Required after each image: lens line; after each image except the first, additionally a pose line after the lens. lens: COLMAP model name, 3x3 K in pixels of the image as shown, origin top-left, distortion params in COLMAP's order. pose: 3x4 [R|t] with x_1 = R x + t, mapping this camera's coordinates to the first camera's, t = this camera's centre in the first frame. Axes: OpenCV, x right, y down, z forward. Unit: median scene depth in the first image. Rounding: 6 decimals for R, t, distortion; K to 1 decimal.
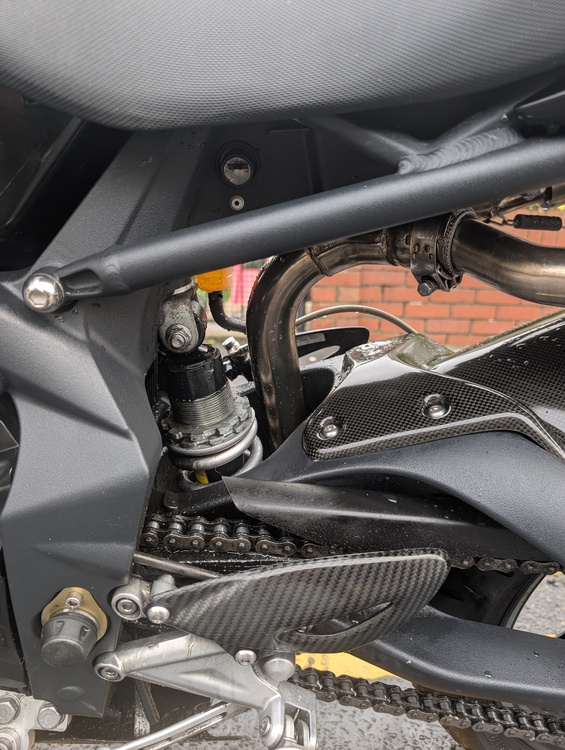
lens RADIAL K [[541.8, 0, 283.7], [0, 541.8, 374.5], [0, 0, 1]] dist [0.001031, -0.022006]
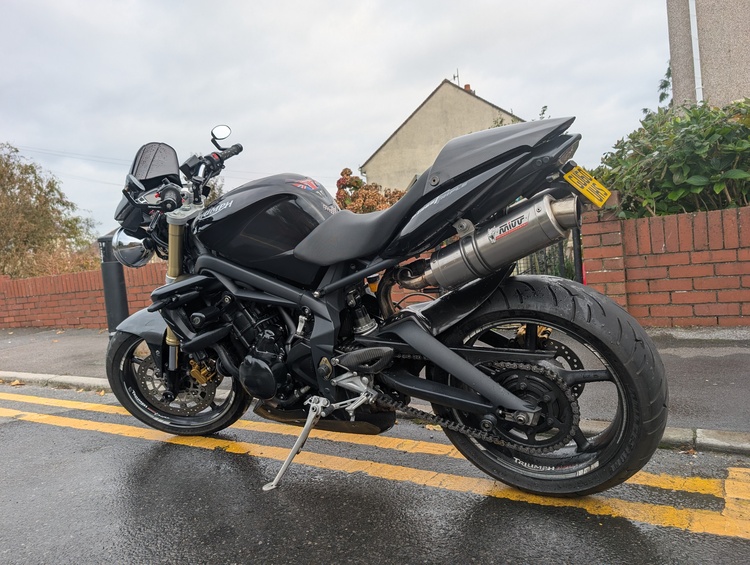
lens RADIAL K [[541.8, 0, 372.2], [0, 541.8, 285.4], [0, 0, 1]] dist [0.001031, -0.022006]
pose [[0.838379, -0.077128, -0.539603, 2.629178], [-0.021261, 0.984558, -0.173762, 0.616172], [0.544672, 0.157151, 0.823794, -2.820348]]
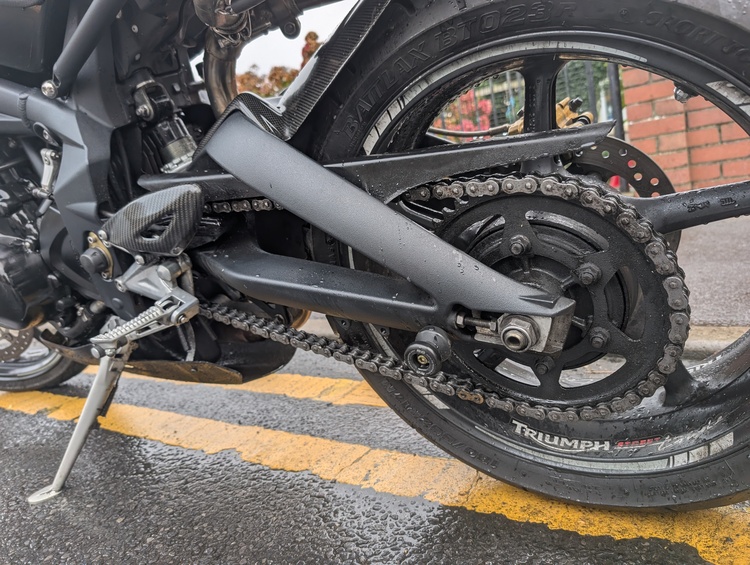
lens RADIAL K [[541.8, 0, 380.0], [0, 541.8, 279.2], [0, 0, 1]] dist [0.001031, -0.022006]
pose [[0.814256, -0.066164, -0.576724, 1.831265], [0.049518, 0.997779, -0.044556, 0.770503], [0.578391, 0.007722, 0.815723, -0.062502]]
